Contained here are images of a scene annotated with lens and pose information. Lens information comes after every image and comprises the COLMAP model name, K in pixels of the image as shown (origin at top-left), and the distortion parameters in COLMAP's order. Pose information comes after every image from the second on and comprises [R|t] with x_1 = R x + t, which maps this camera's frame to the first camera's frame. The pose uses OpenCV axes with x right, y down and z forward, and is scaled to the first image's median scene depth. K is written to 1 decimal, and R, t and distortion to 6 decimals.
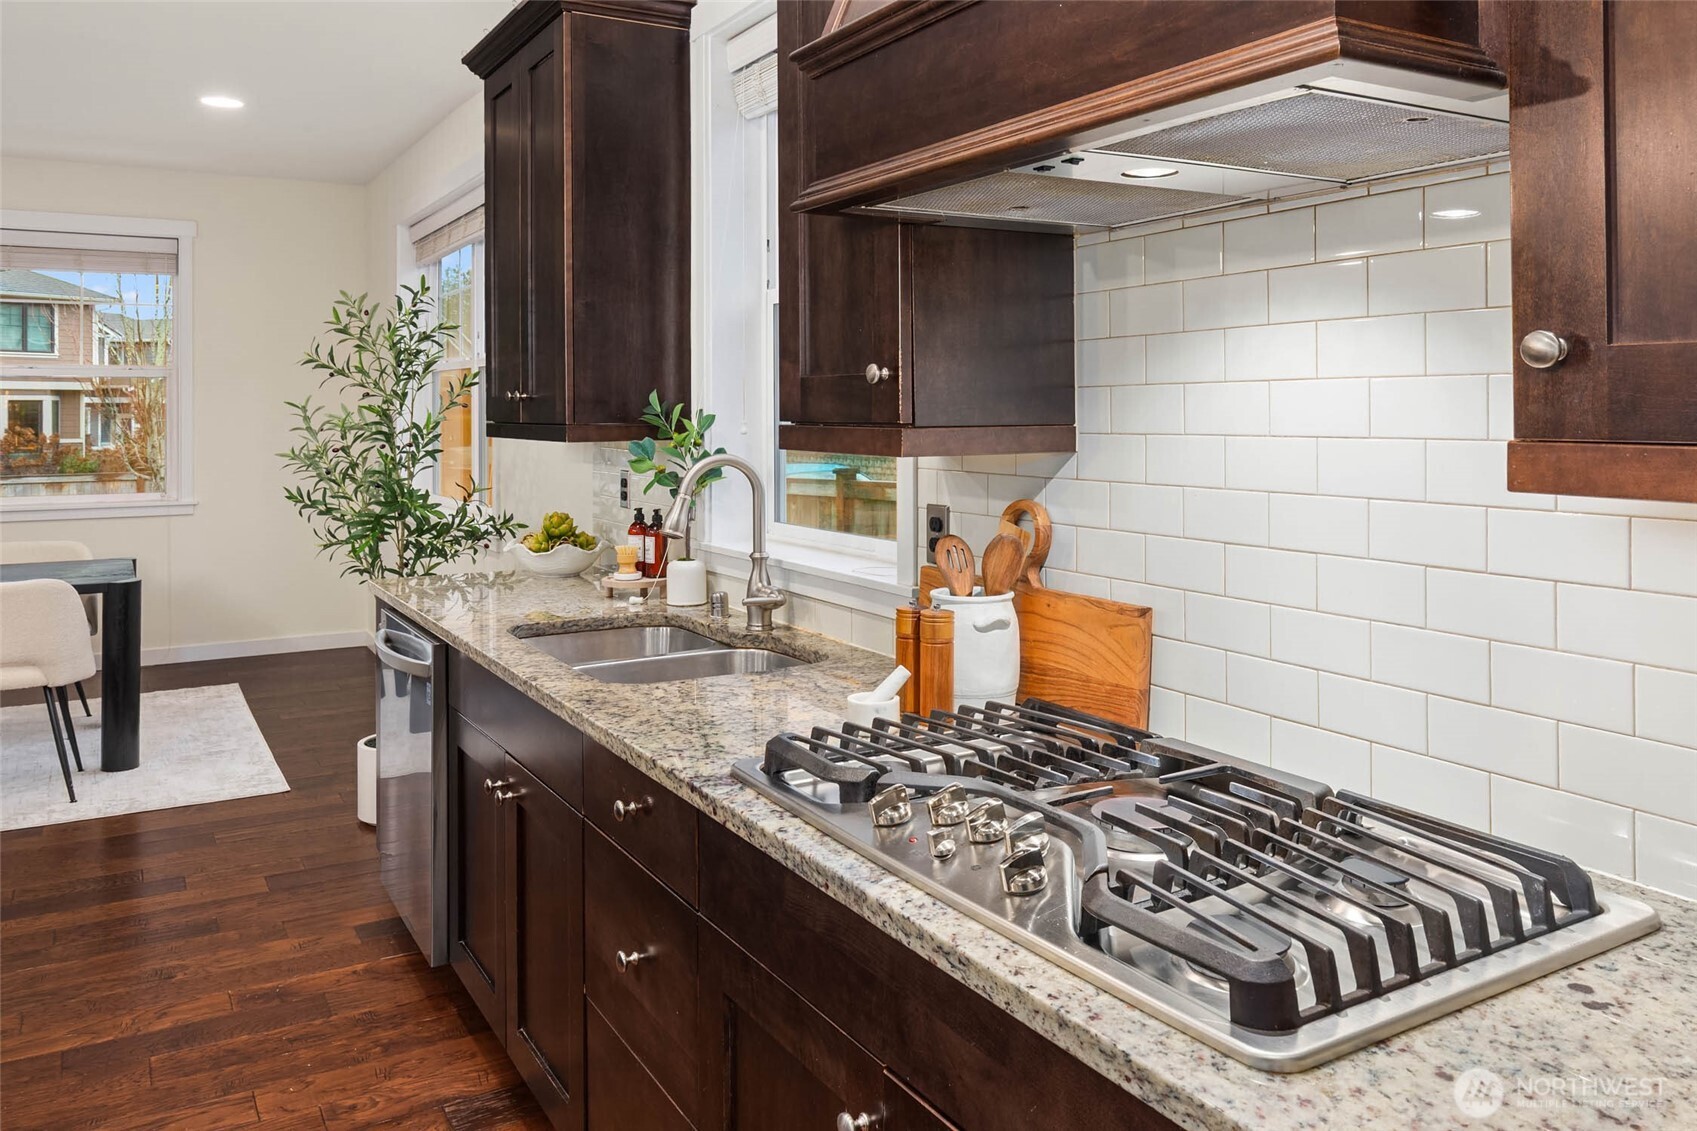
lens RADIAL K [[1201.6, 0, 848.8], [0, 1201.6, 408.2], [0, 0, 1]] dist [-0.000249, -0.000527]
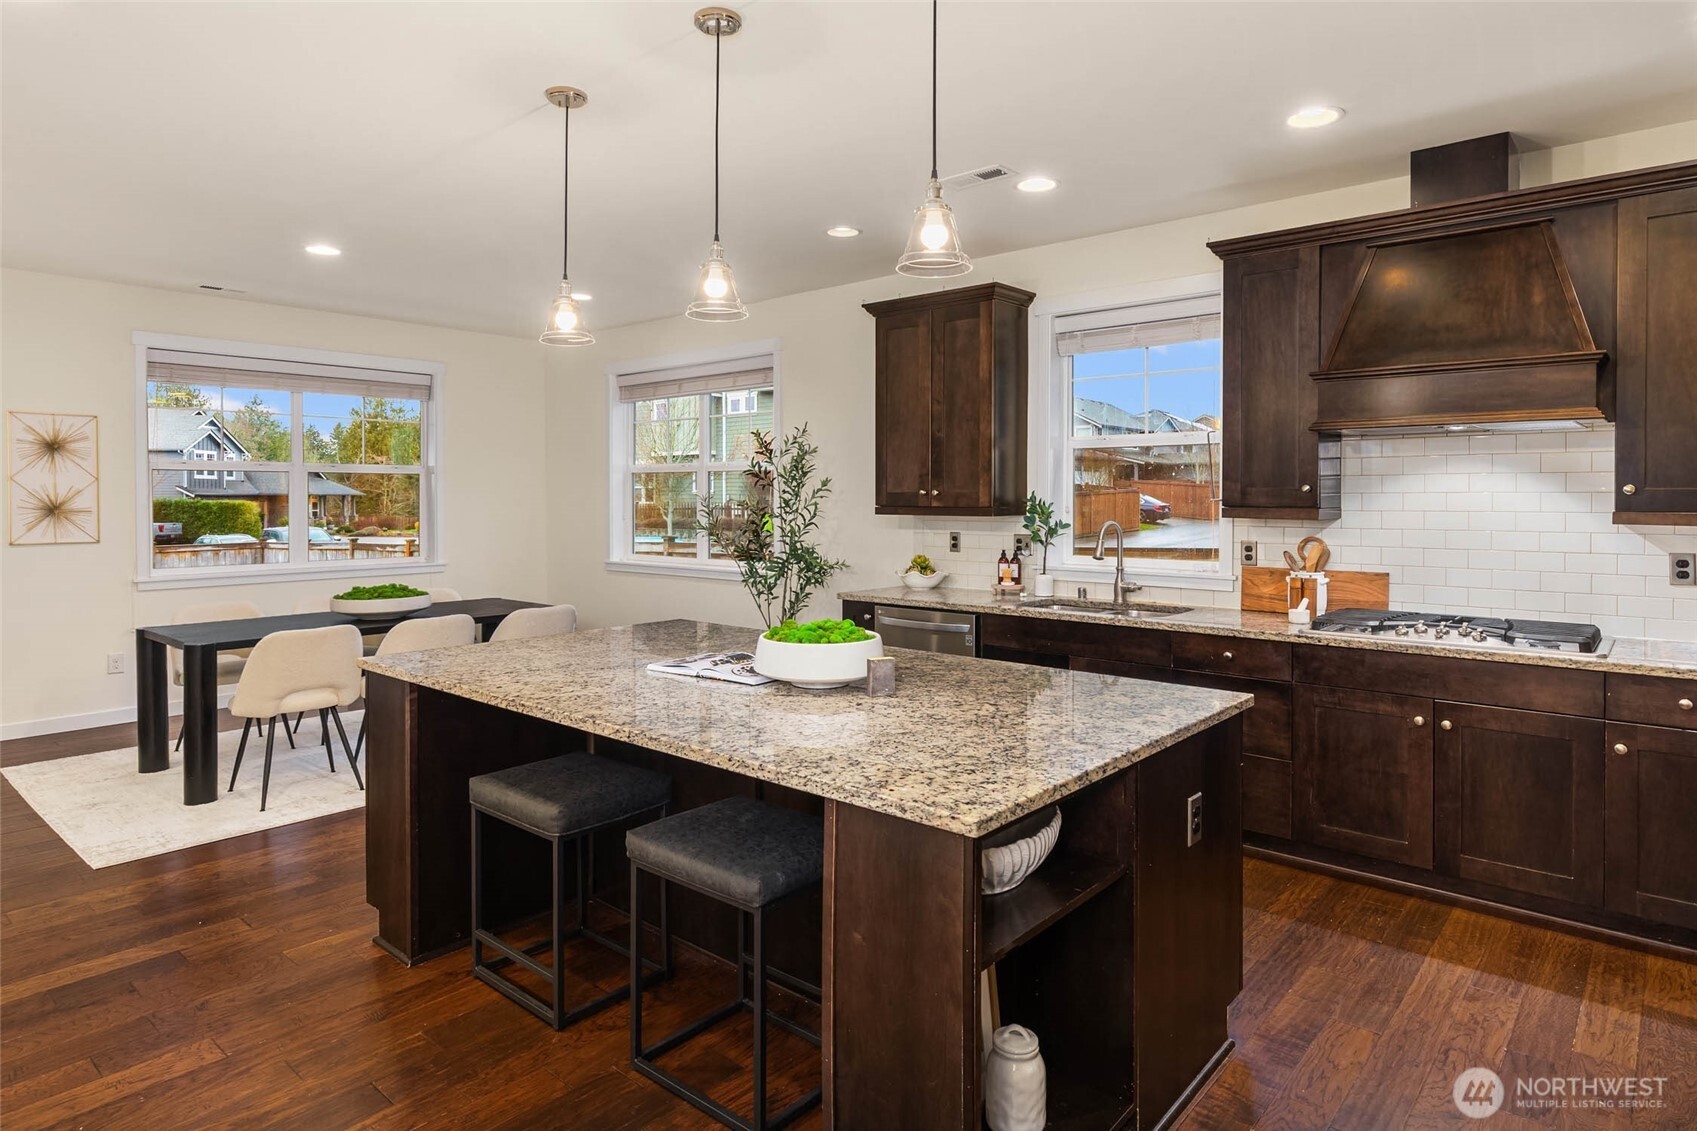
lens RADIAL K [[915.6, 0, 847.5], [0, 915.6, 506.3], [0, 0, 1]] dist [0.001766, -0.001143]
pose [[0.952032, -0.002629, 0.305987, -1.467806], [-0.001791, 0.999898, 0.014163, -0.015474], [-0.305993, -0.014032, 0.951930, -0.588805]]
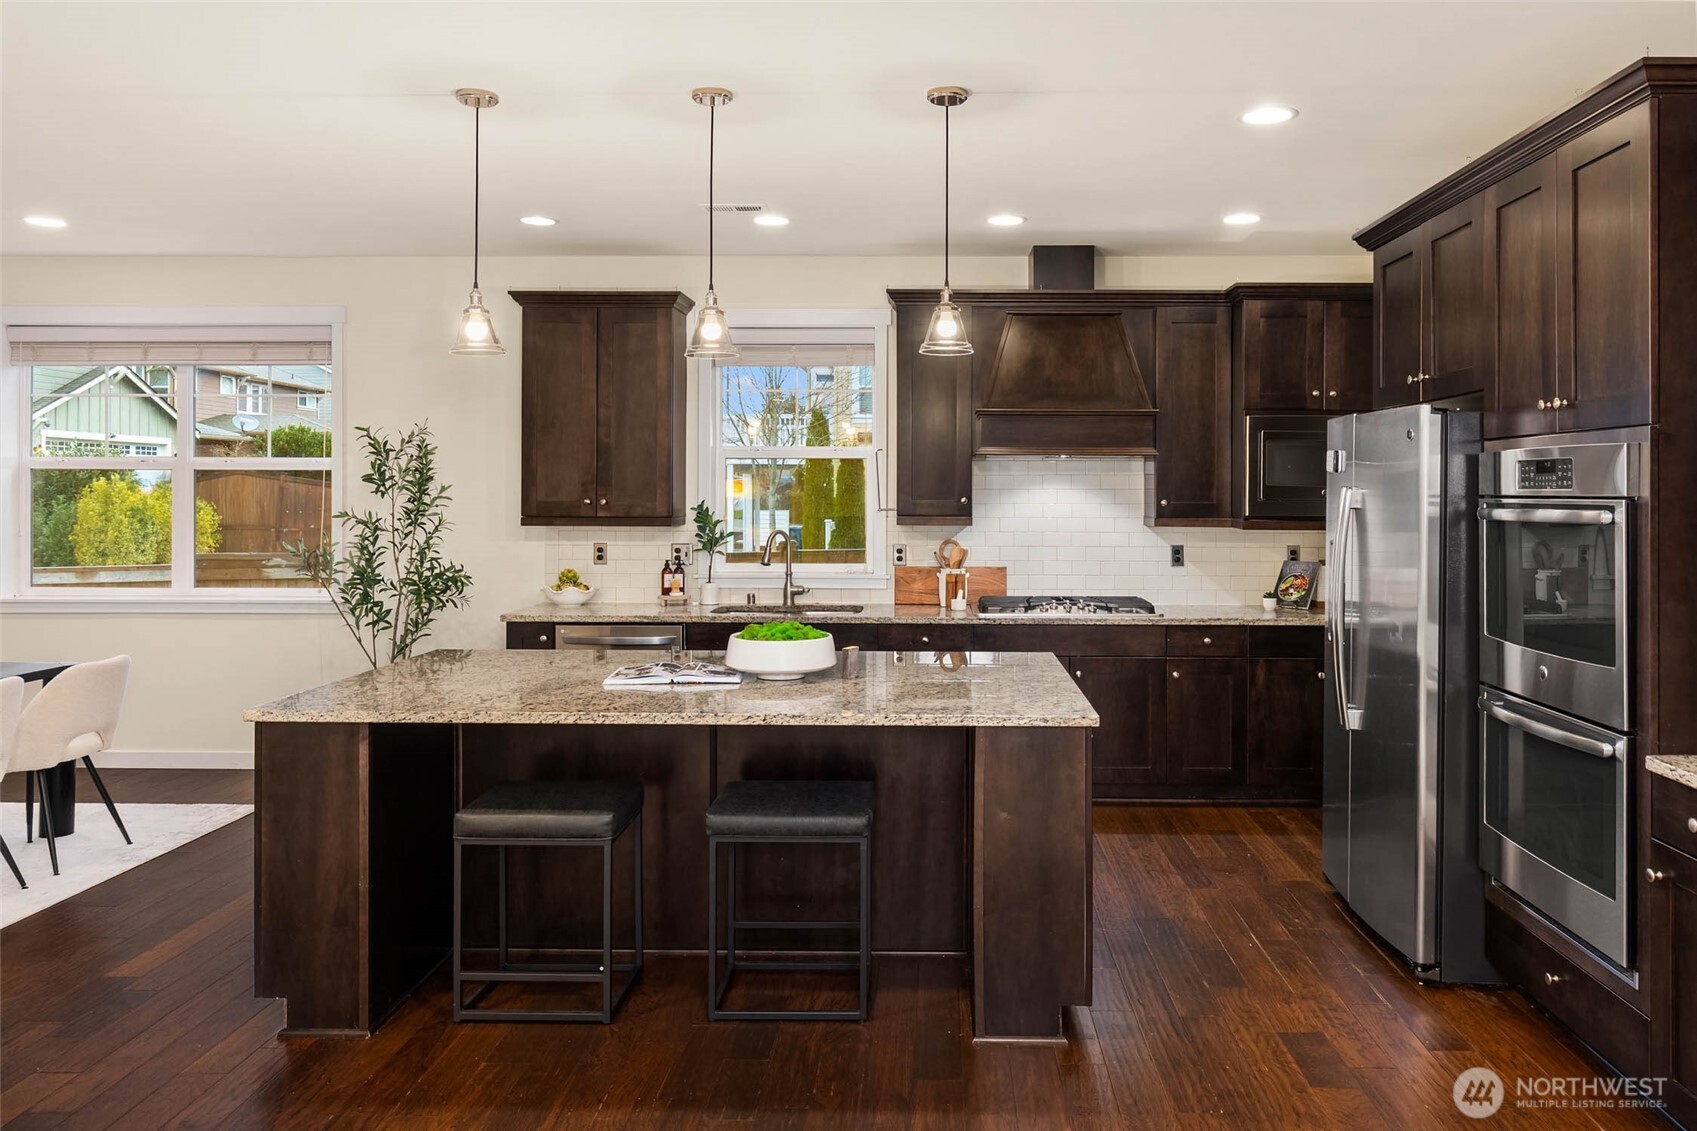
lens RADIAL K [[1200.8, 0, 854.2], [0, 1200.8, 487.9], [0, 0, 1]] dist [0.002077, 0.002130]
pose [[0.555073, 0.003476, 0.831795, -2.703712], [-0.006374, 0.999980, 0.000075, -0.058808], [-0.831778, -0.005343, 0.555083, -0.543765]]
